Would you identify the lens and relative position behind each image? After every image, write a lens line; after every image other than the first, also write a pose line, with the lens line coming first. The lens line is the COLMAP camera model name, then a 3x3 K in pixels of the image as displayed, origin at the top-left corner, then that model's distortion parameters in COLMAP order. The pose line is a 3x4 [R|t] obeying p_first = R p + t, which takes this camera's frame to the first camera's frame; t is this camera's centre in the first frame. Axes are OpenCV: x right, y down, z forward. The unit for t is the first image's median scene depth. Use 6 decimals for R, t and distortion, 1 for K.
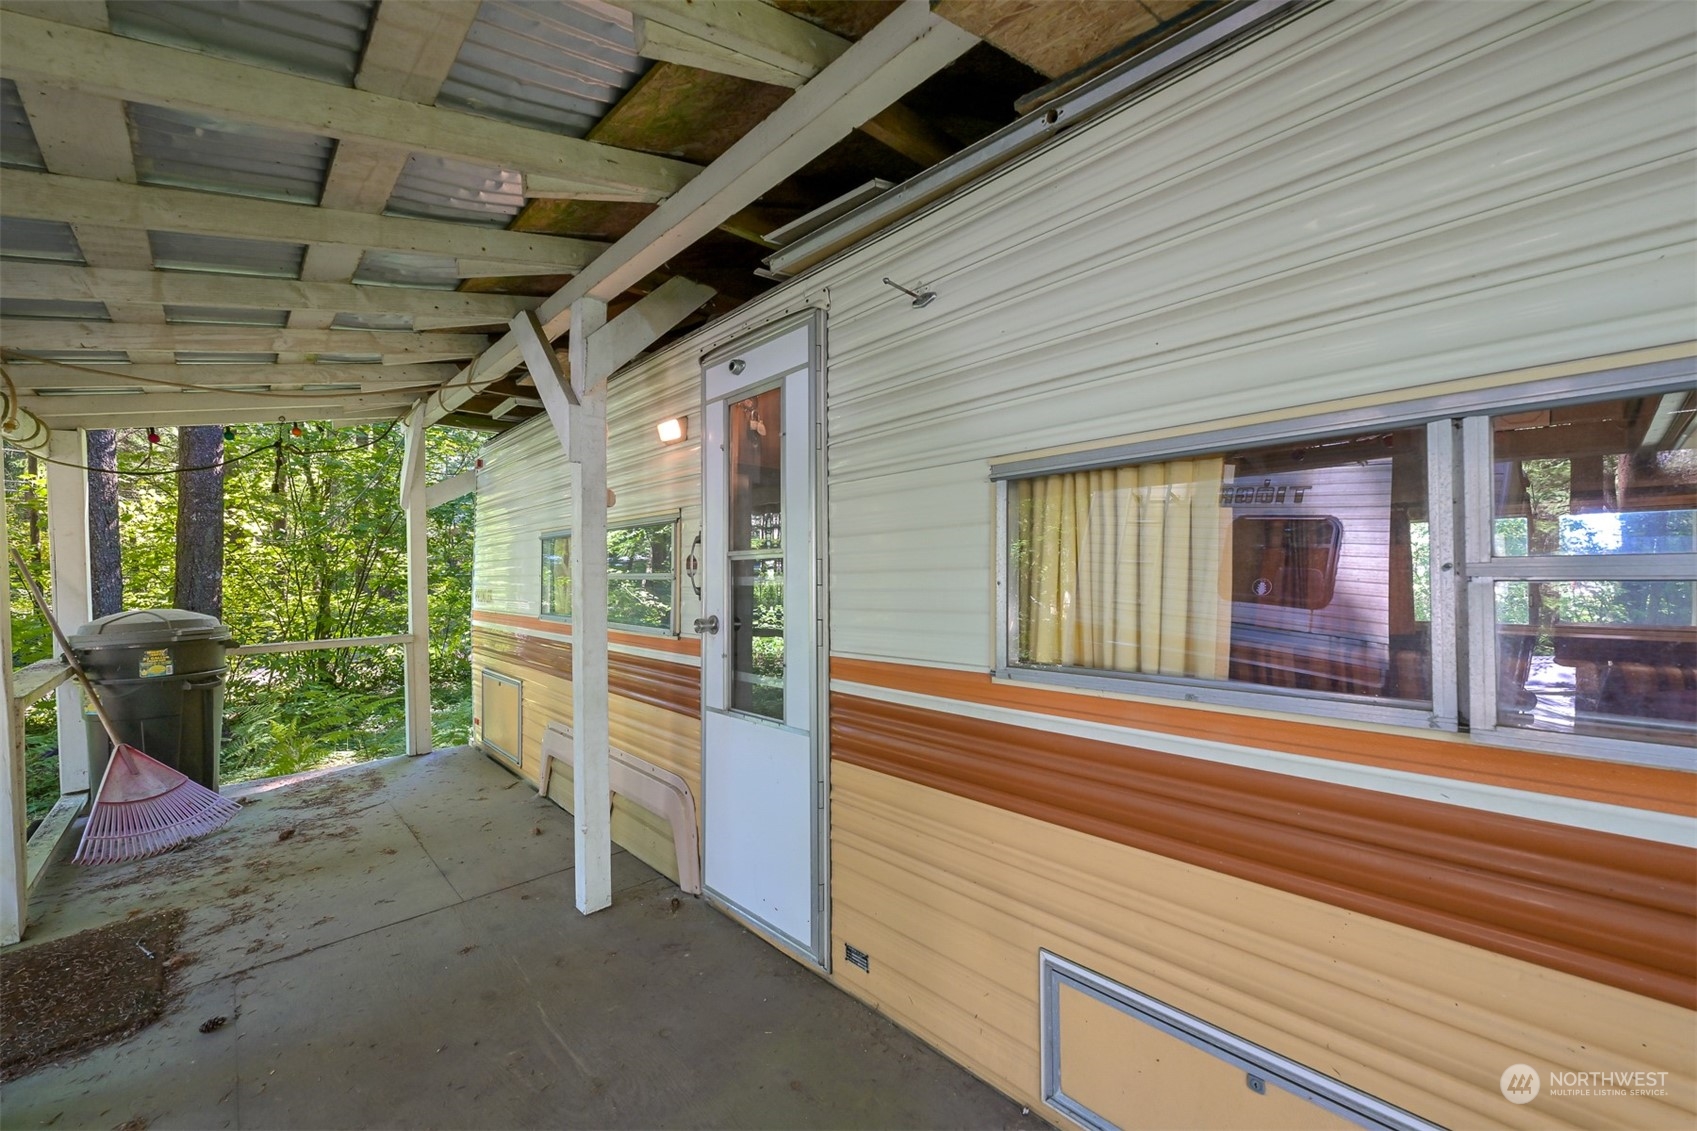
lens RADIAL K [[714.3, 0, 848.5], [0, 714.3, 565.5], [0, 0, 1]] dist [-0.000905, -0.000443]
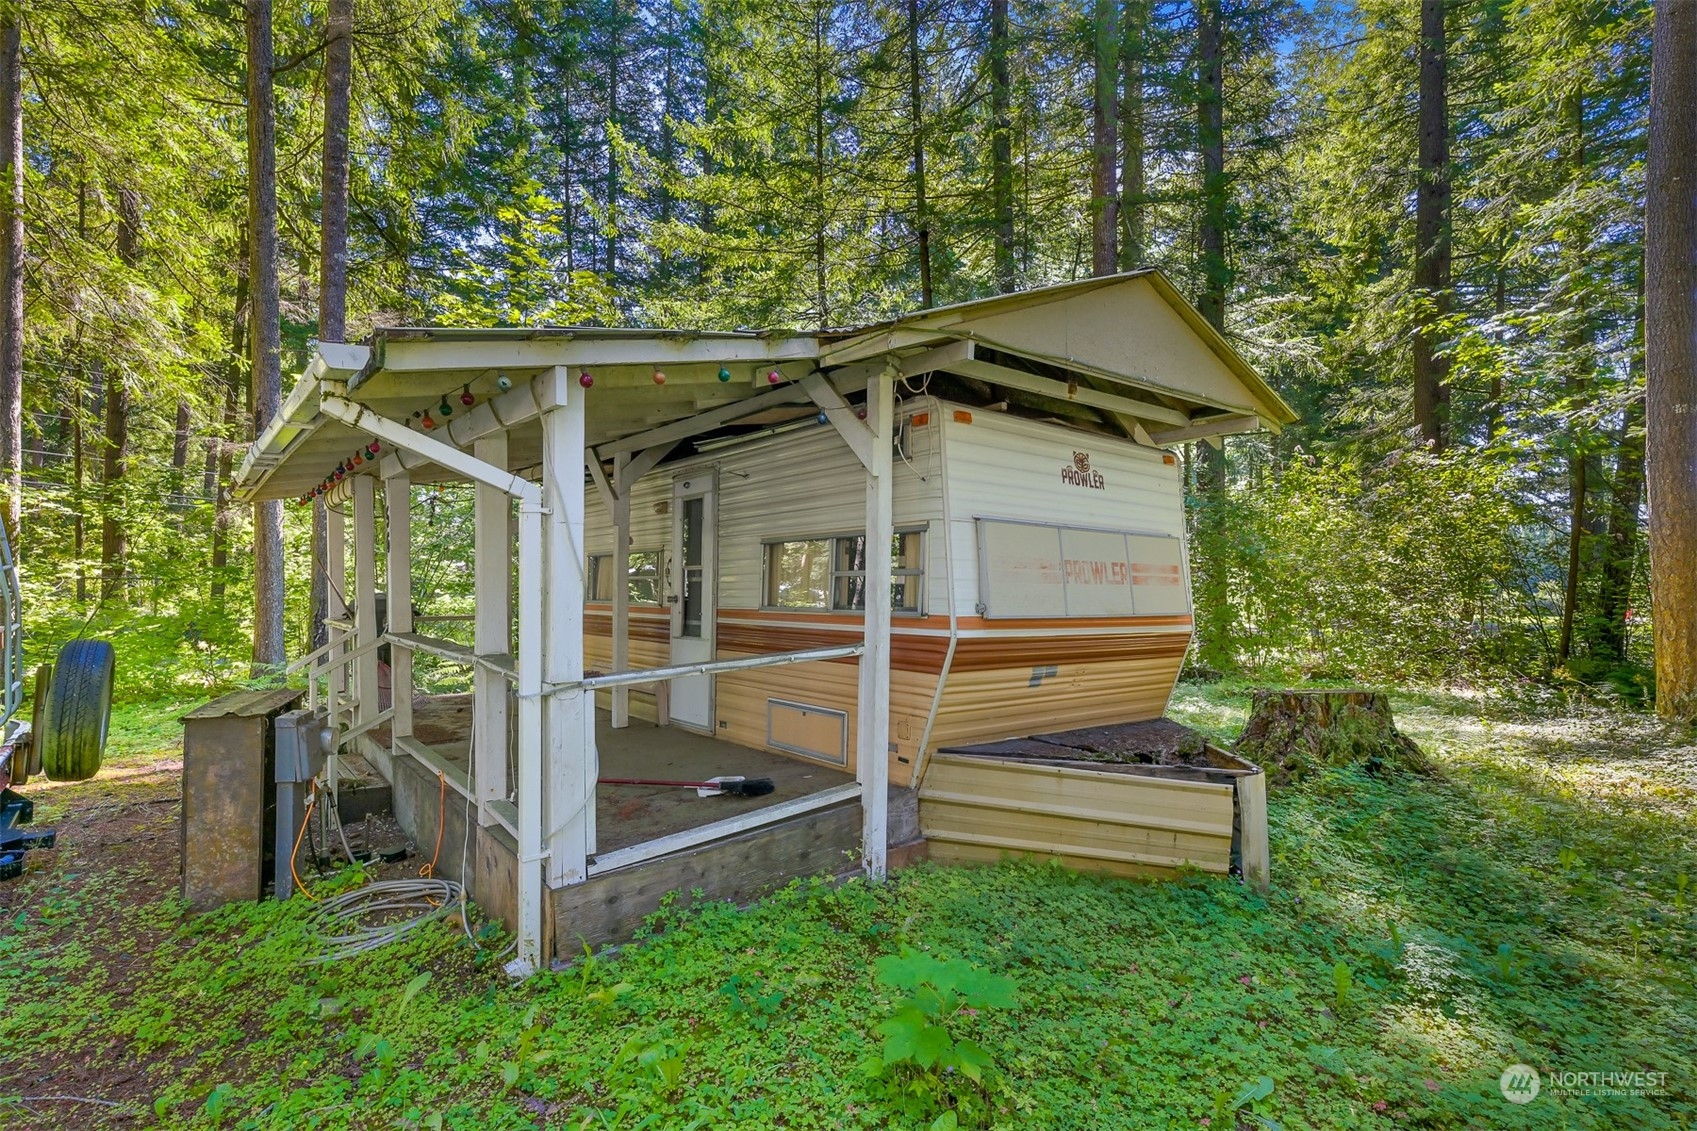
lens RADIAL K [[841.5, 0, 848.5], [0, 841.5, 565.5], [0, 0, 1]] dist [-0.000937, -0.000021]
pose [[0.998710, 0.014644, -0.048616, 0.515651], [-0.015416, 0.999760, -0.015558, 0.011722], [0.048376, 0.016288, 0.998696, -1.730105]]
